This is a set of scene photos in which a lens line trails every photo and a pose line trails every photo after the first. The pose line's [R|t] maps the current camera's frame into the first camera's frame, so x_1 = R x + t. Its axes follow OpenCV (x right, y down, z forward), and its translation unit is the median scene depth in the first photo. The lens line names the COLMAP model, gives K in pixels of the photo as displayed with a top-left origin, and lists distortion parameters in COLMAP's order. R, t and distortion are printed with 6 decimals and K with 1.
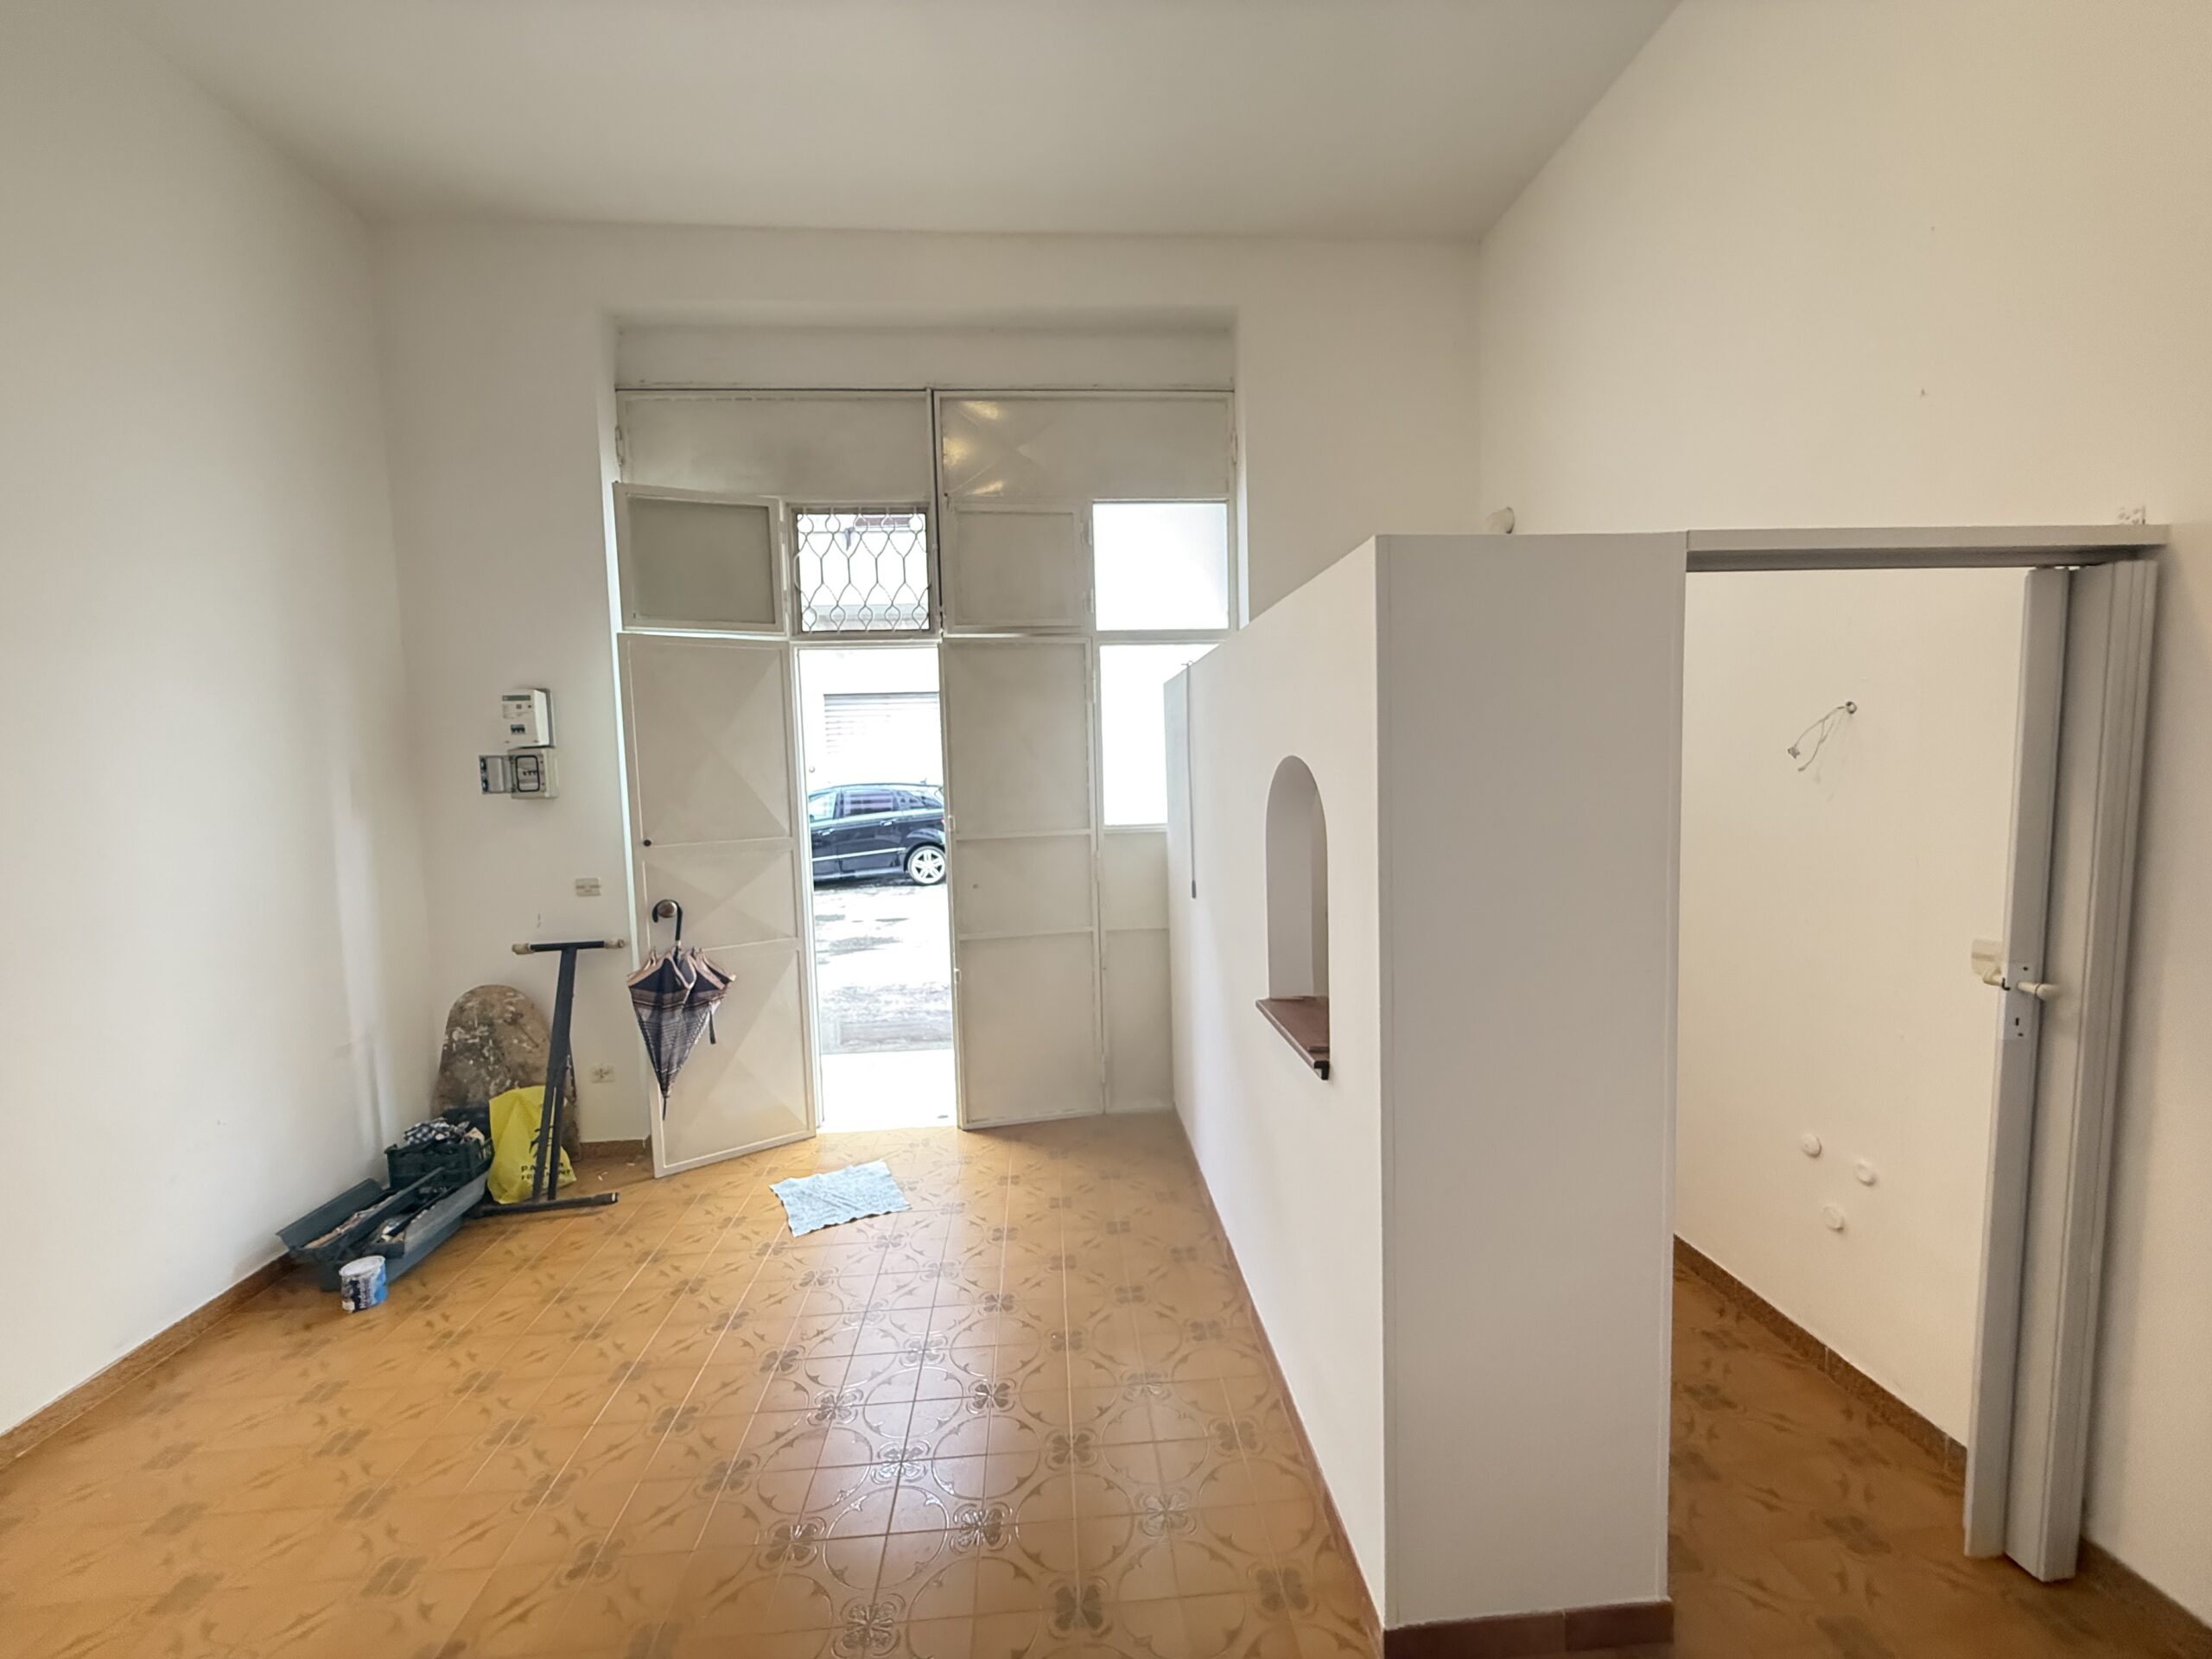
lens RADIAL K [[886.4, 0, 1103.0], [0, 886.4, 832.7], [0, 0, 1]] dist [0.002902, -0.000321]
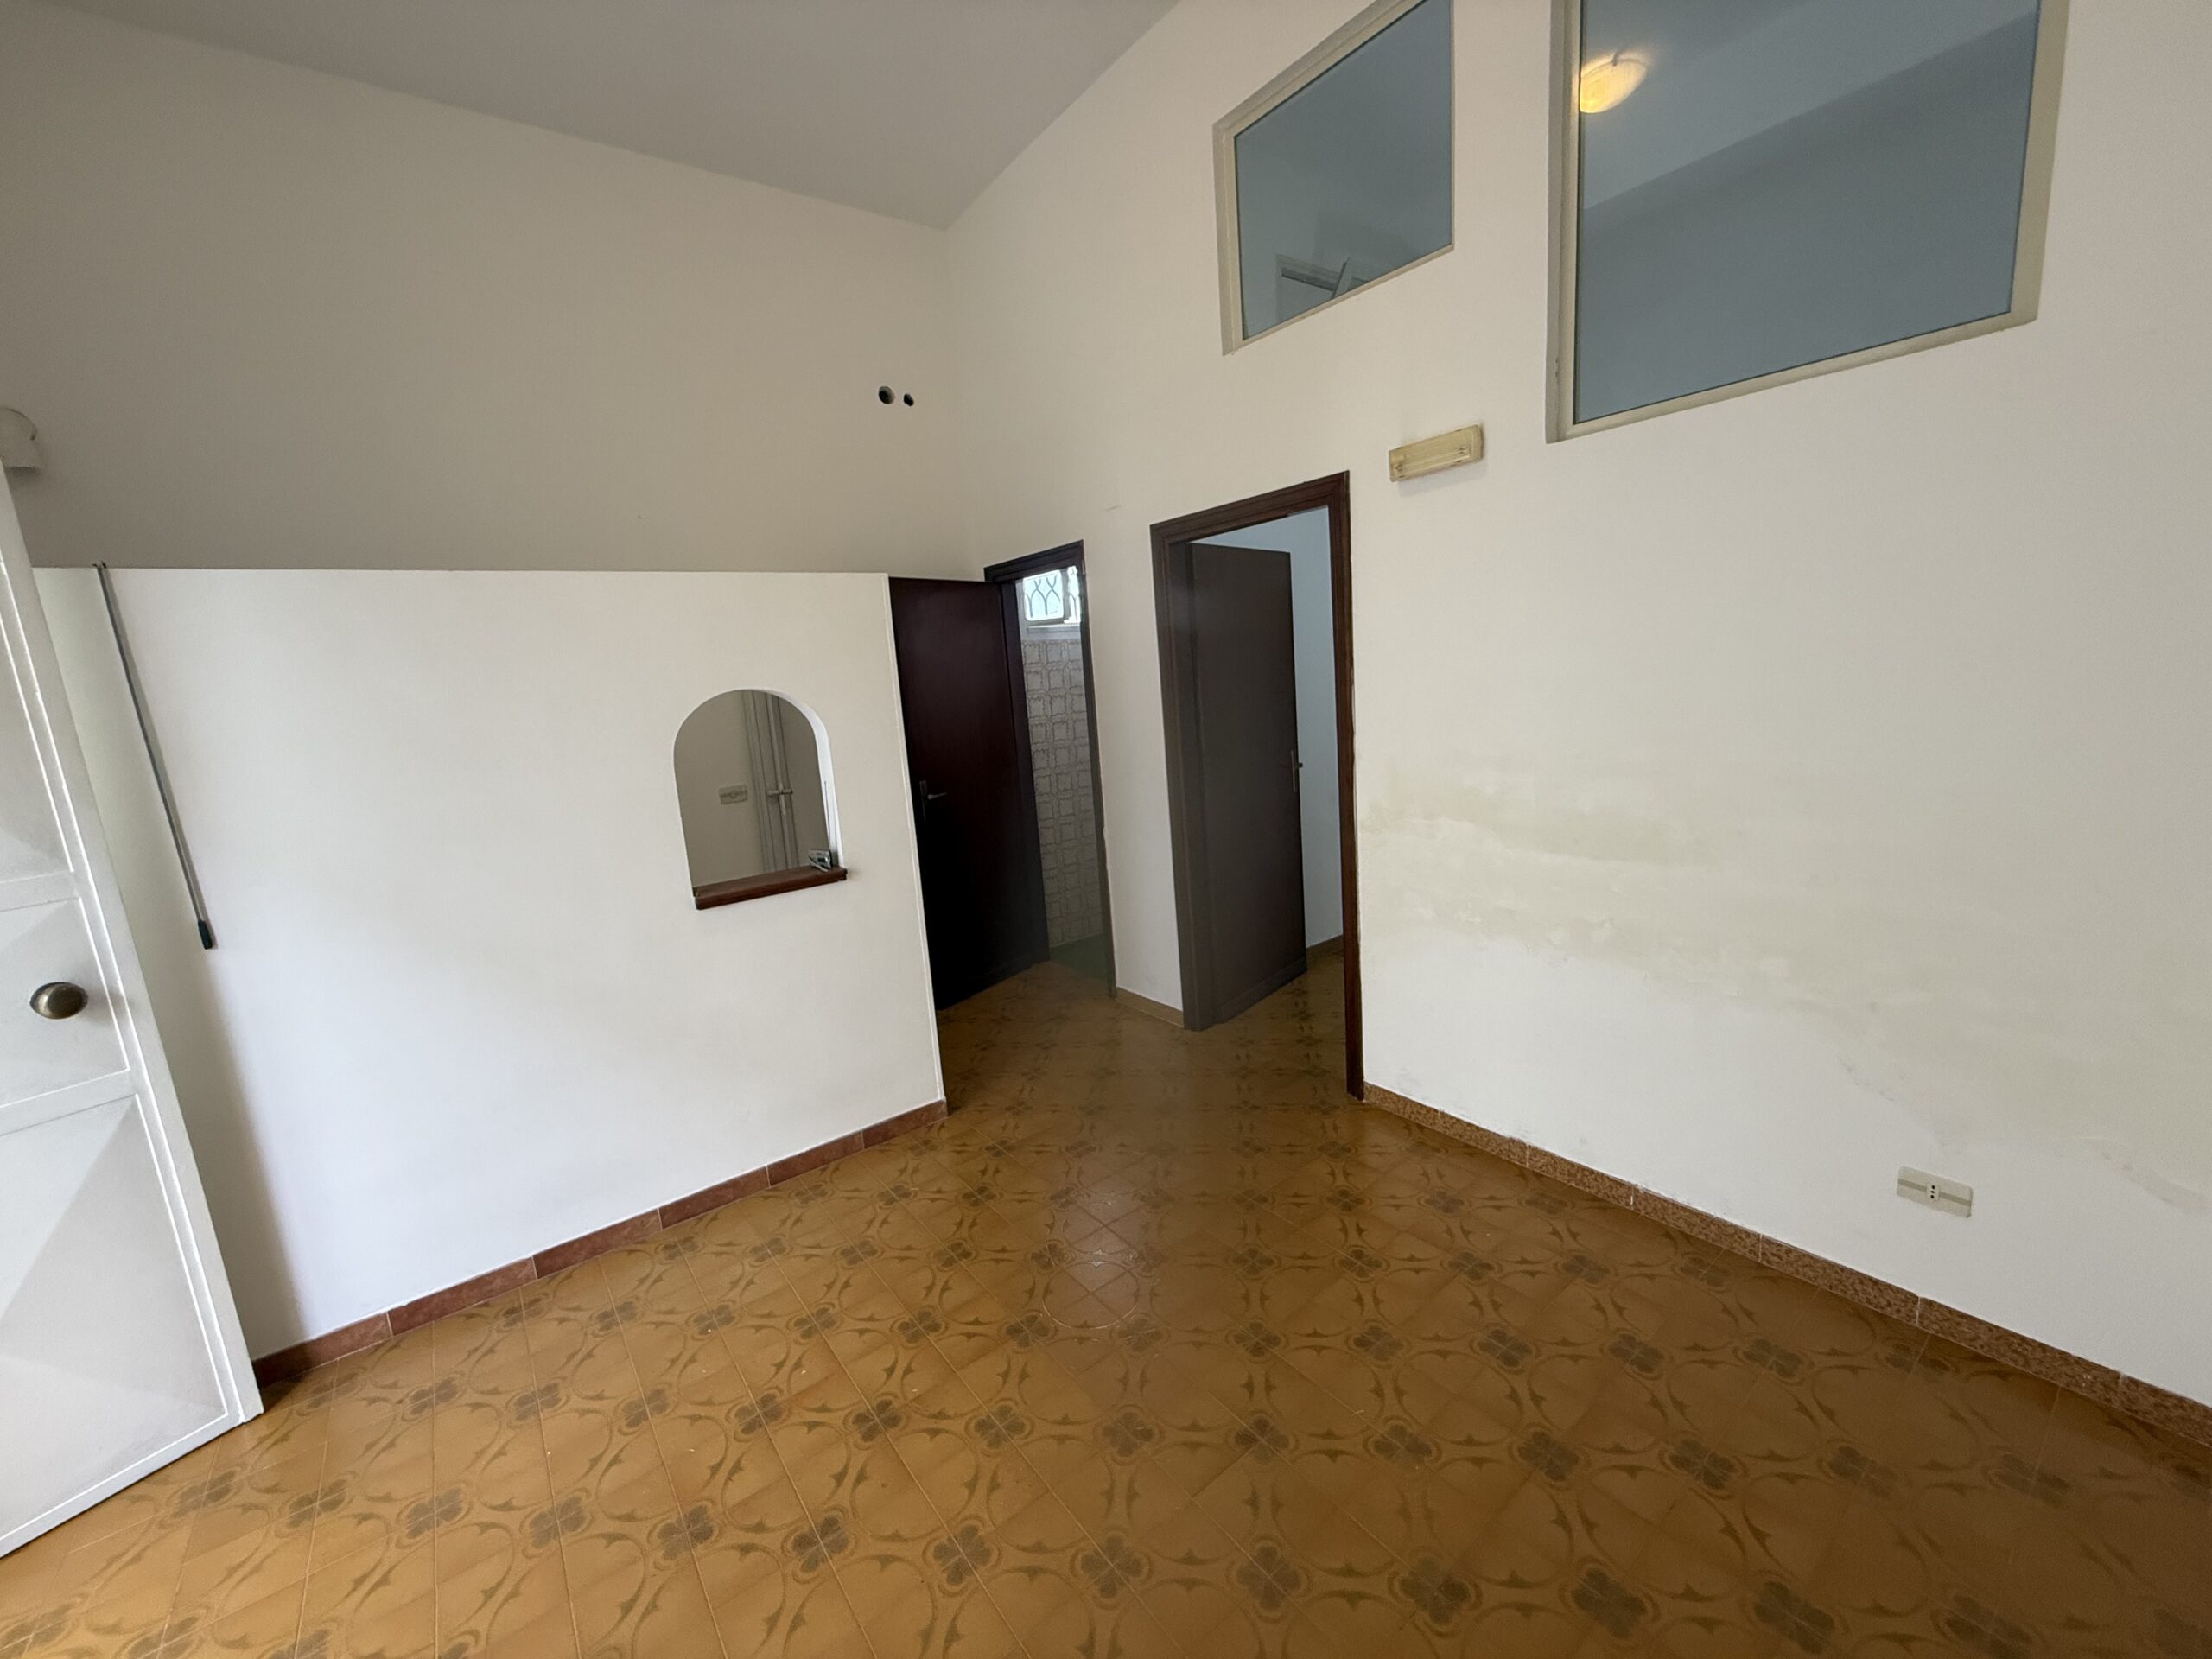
lens RADIAL K [[875.9, 0, 1106.0], [0, 875.9, 829.5], [0, 0, 1]] dist [0.000986, 0.000322]
pose [[-0.549797, -0.082197, 0.831244, -0.691501], [0.146922, 0.970115, 0.193106, -0.031183], [-0.822275, 0.228297, -0.521290, 0.717074]]
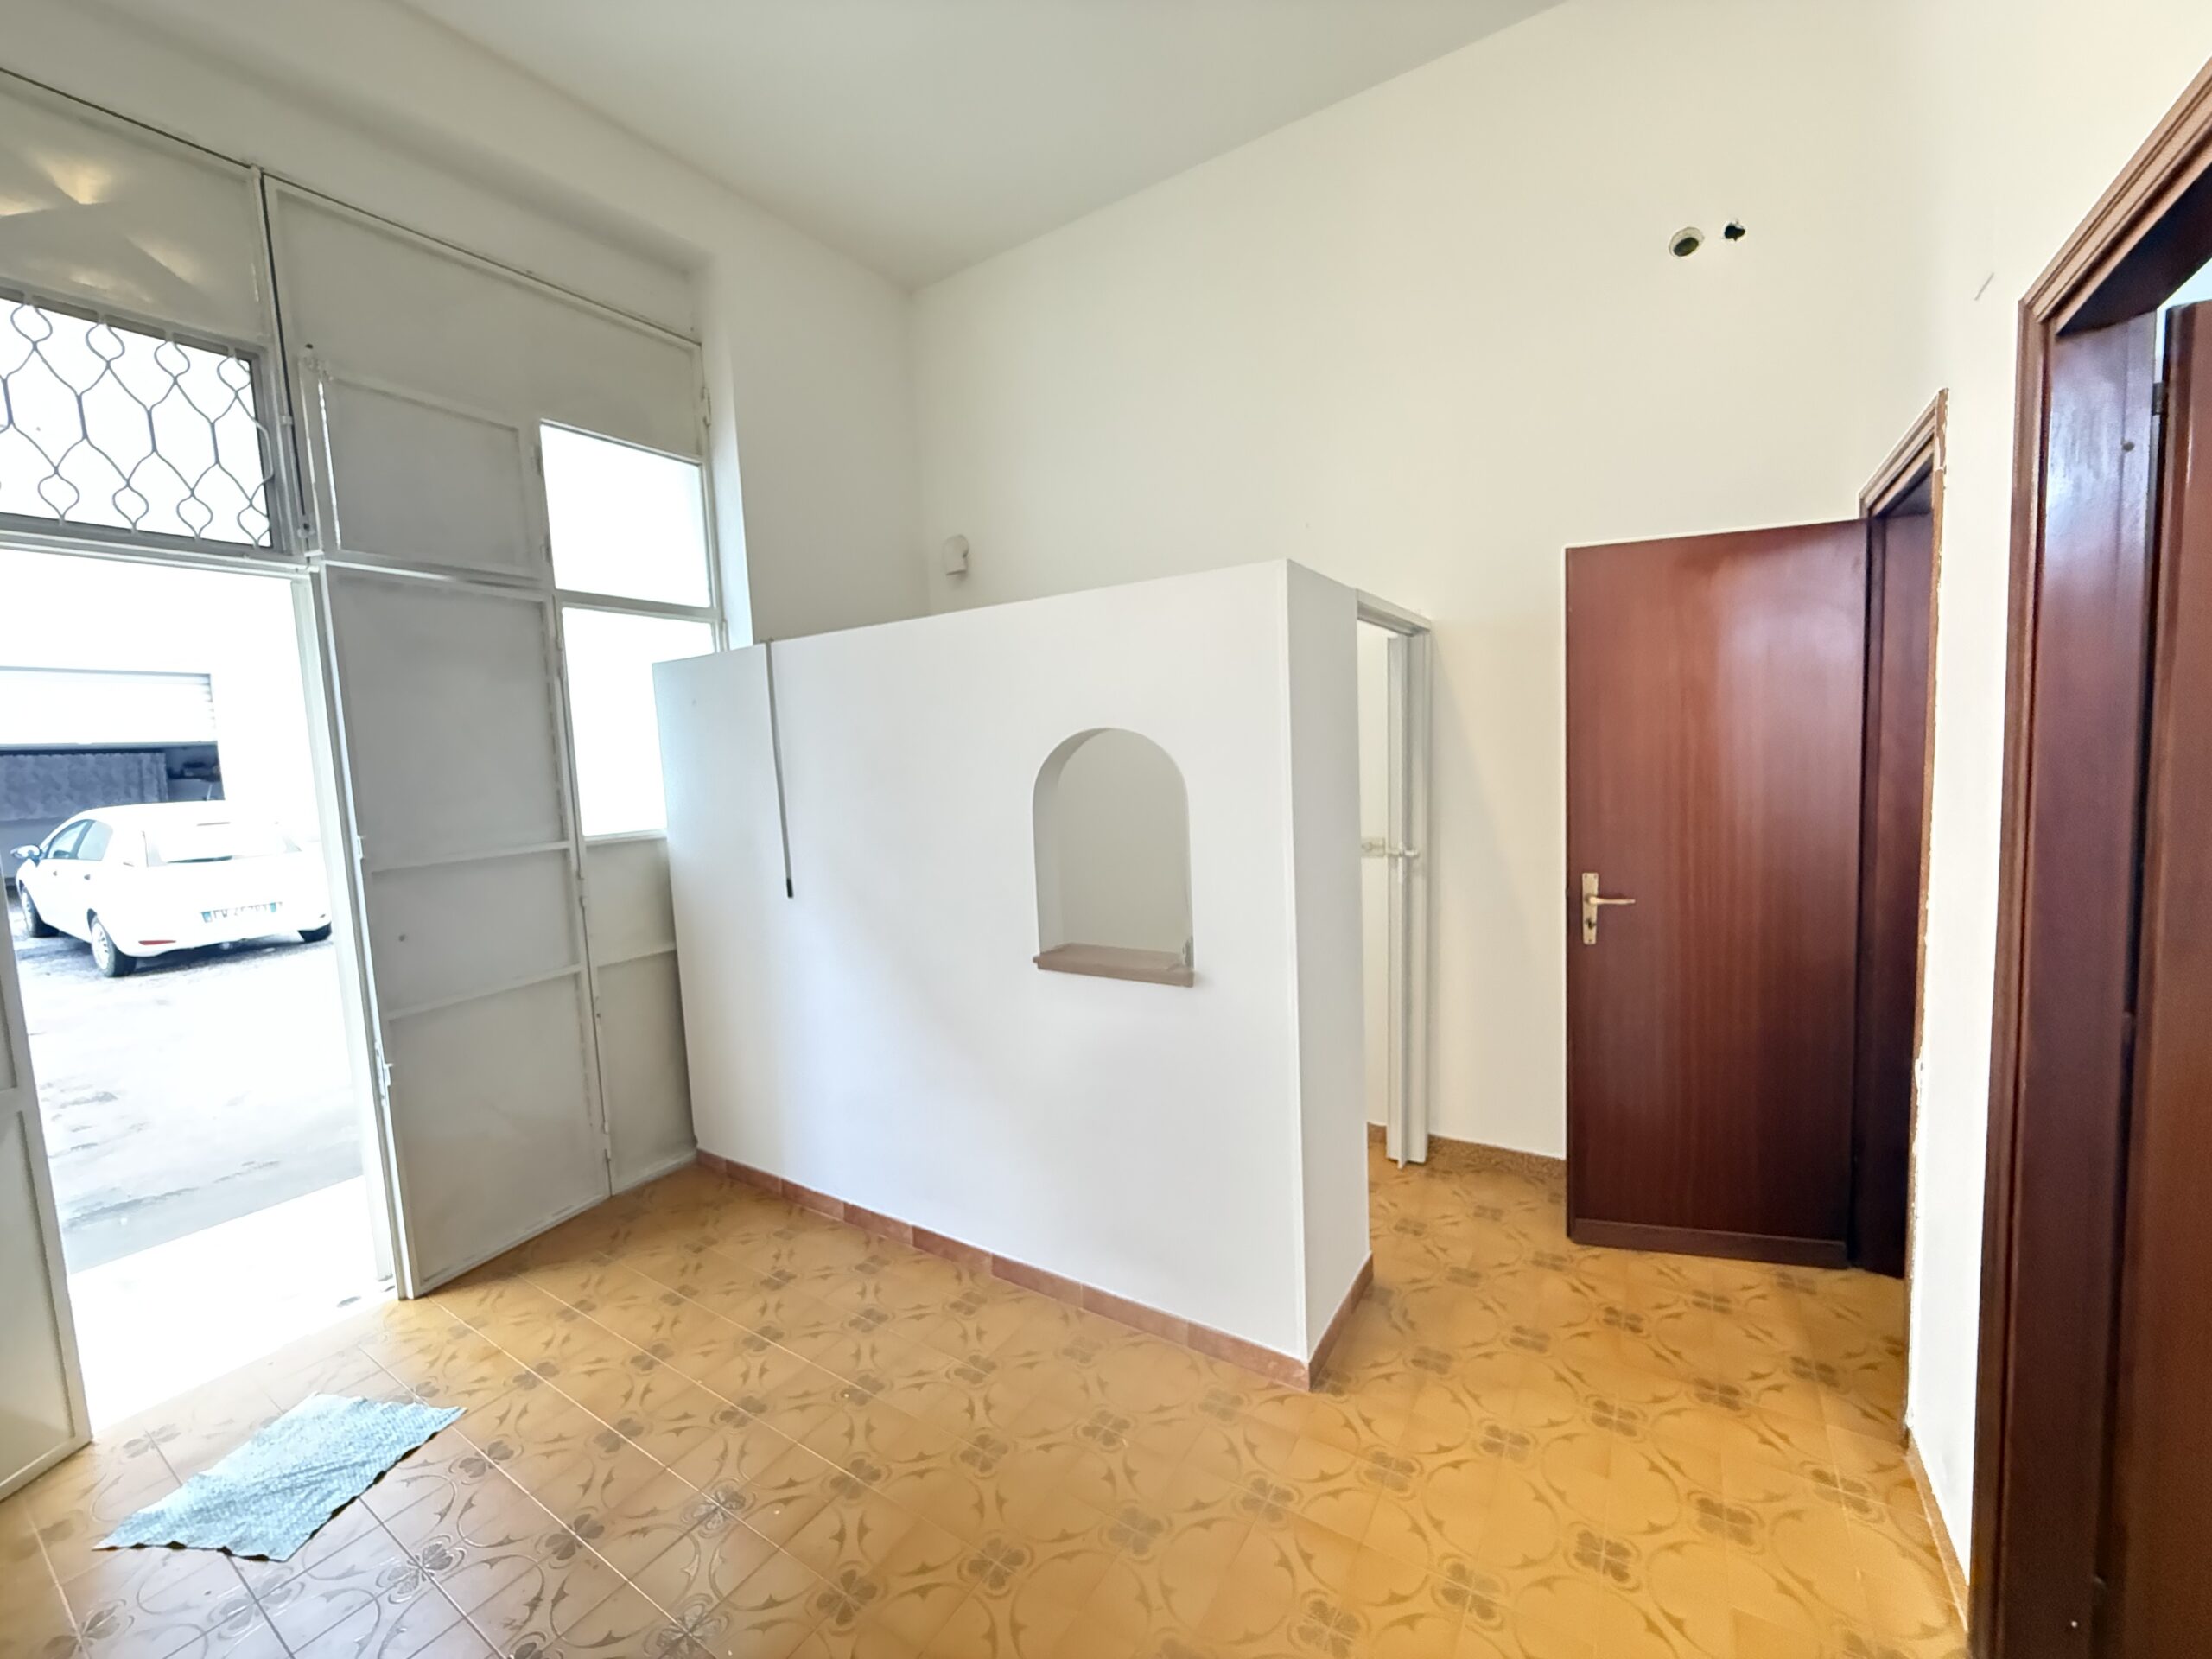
lens RADIAL K [[893.9, 0, 1117.9], [0, 893.9, 825.9], [0, 0, 1]] dist [0.010116, -0.000288]
pose [[0.597058, -0.066713, 0.799419, -0.396502], [0.085425, 0.996157, 0.019331, 0.009426], [-0.797637, 0.056749, 0.600463, 0.152373]]
